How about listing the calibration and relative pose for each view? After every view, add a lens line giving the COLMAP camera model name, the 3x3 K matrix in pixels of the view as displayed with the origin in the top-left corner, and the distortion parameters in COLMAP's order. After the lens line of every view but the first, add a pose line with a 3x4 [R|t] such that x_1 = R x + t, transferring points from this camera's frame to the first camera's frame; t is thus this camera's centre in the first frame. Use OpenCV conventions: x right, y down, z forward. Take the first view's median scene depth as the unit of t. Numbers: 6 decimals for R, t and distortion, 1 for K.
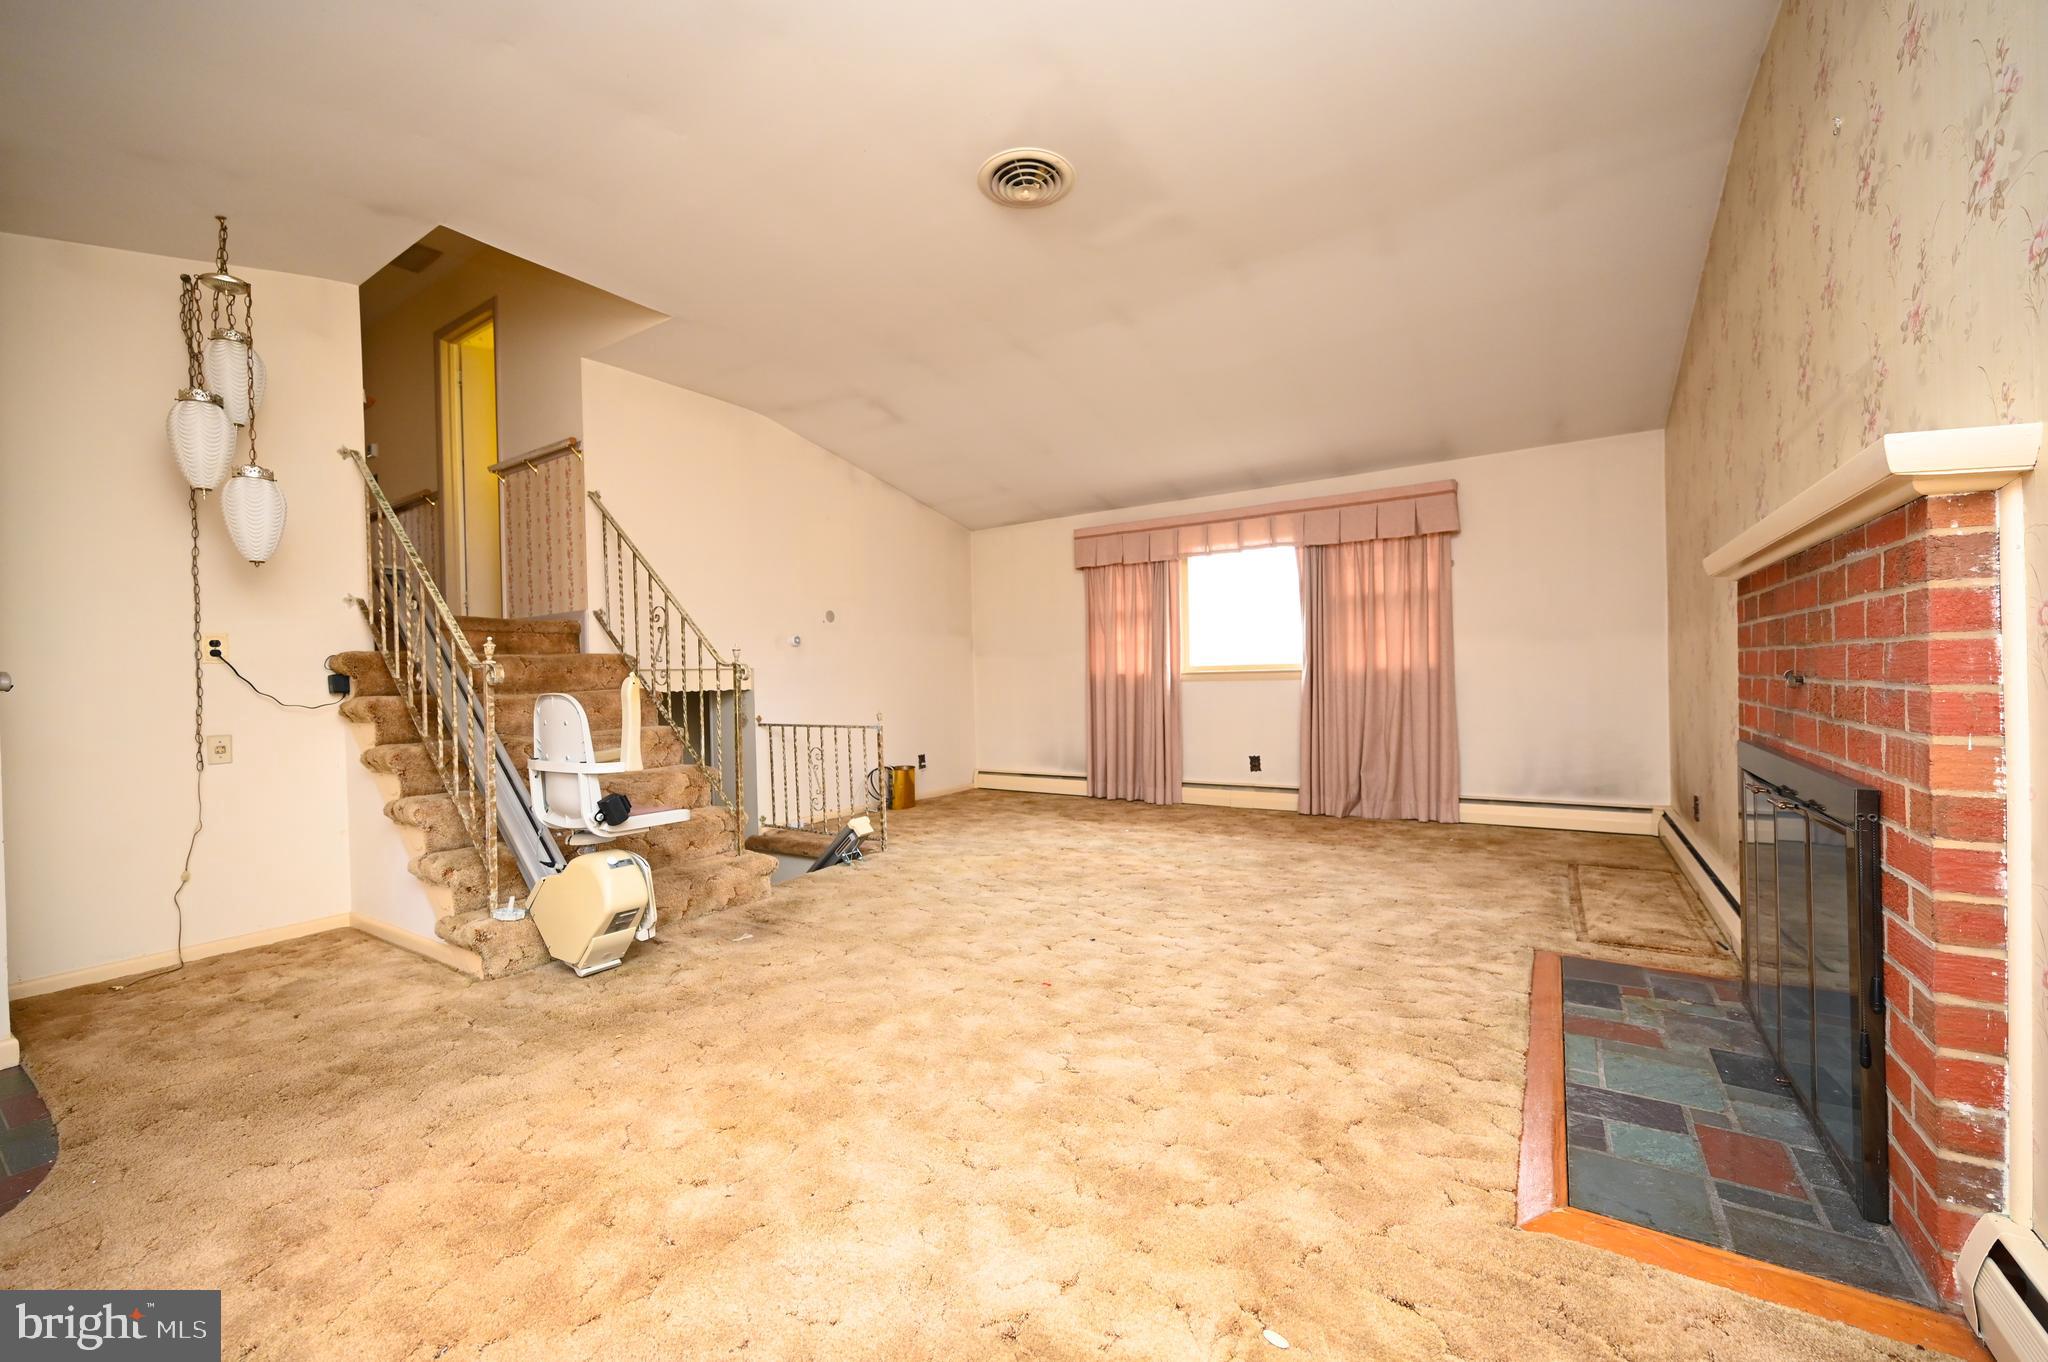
lens RADIAL K [[805.2, 0, 1026.6], [0, 805.2, 682.6], [0, 0, 1]] dist [0.000160, -0.000029]
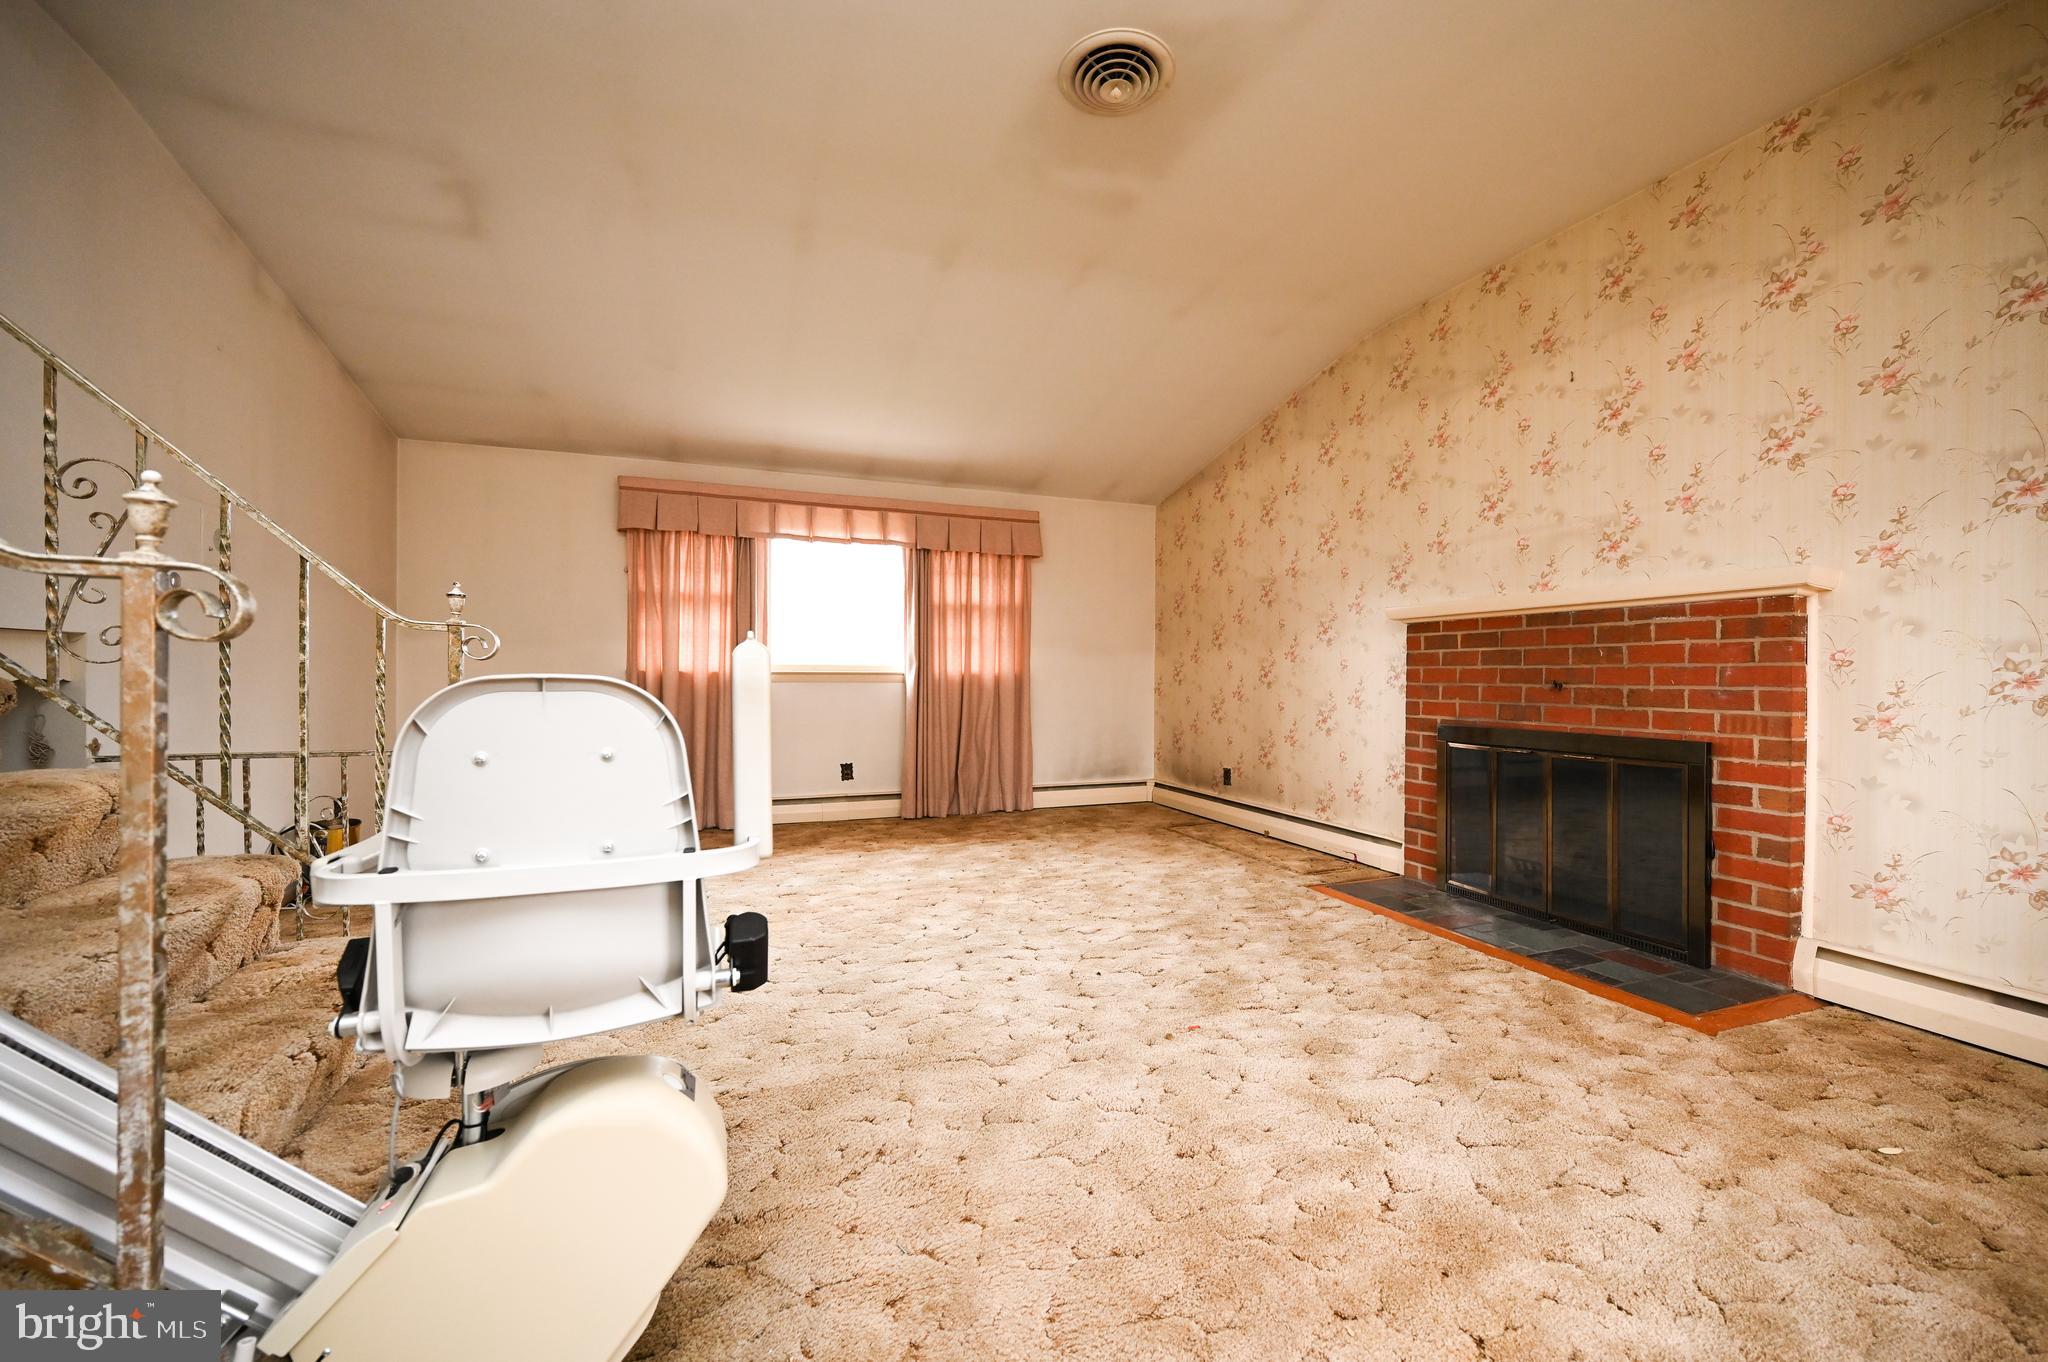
lens RADIAL K [[805.2, 0, 1026.6], [0, 805.2, 682.6], [0, 0, 1]] dist [0.000160, -0.000029]
pose [[0.586785, 0.018433, 0.809533, -0.402930], [-0.011261, 0.999830, -0.014603, 0.010019], [-0.809664, -0.000547, 0.586893, 0.328602]]
